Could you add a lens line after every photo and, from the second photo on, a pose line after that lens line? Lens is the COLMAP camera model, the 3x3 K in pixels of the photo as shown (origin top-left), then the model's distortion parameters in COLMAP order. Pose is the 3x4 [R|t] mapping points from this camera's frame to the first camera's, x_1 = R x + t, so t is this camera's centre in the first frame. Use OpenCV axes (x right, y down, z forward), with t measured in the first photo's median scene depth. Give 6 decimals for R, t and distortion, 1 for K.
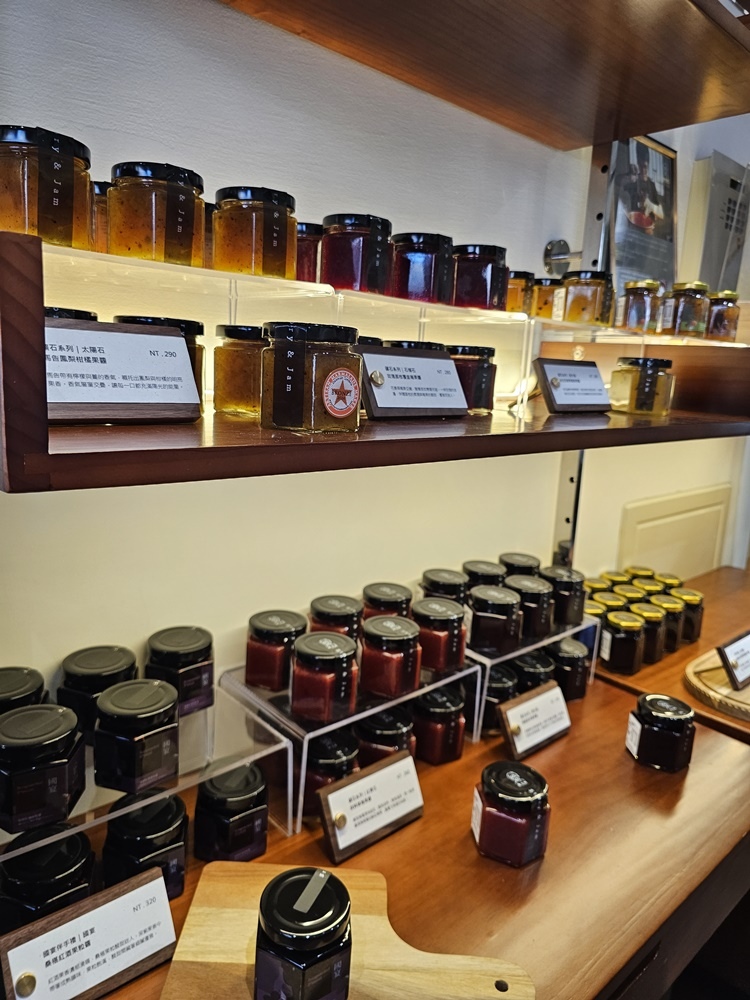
lens RADIAL K [[761.0, 0, 375.0], [0, 761.0, 500.0], [0, 0, 1]] dist [0.003295, -0.001490]
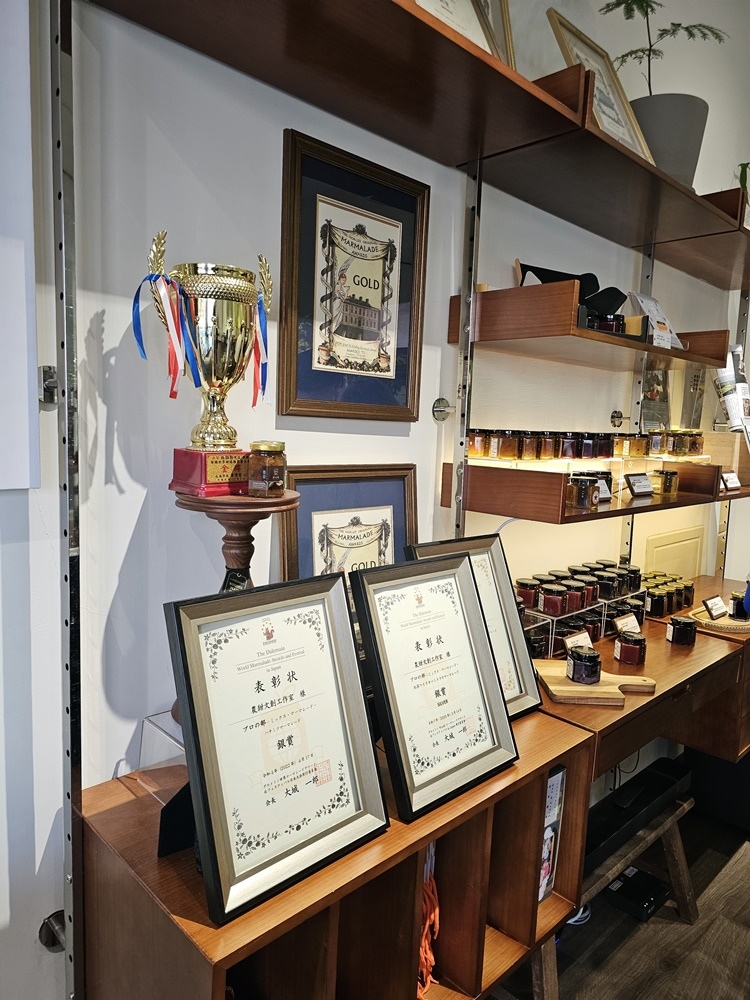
lens RADIAL K [[667.7, 0, 375.0], [0, 667.7, 500.0], [0, 0, 1]] dist [0.000111, 0.000623]
pose [[0.999860, -0.014537, -0.008307, -0.464746], [0.013861, 0.996987, -0.076321, 0.041617], [0.009391, 0.076195, 0.997049, -0.926757]]
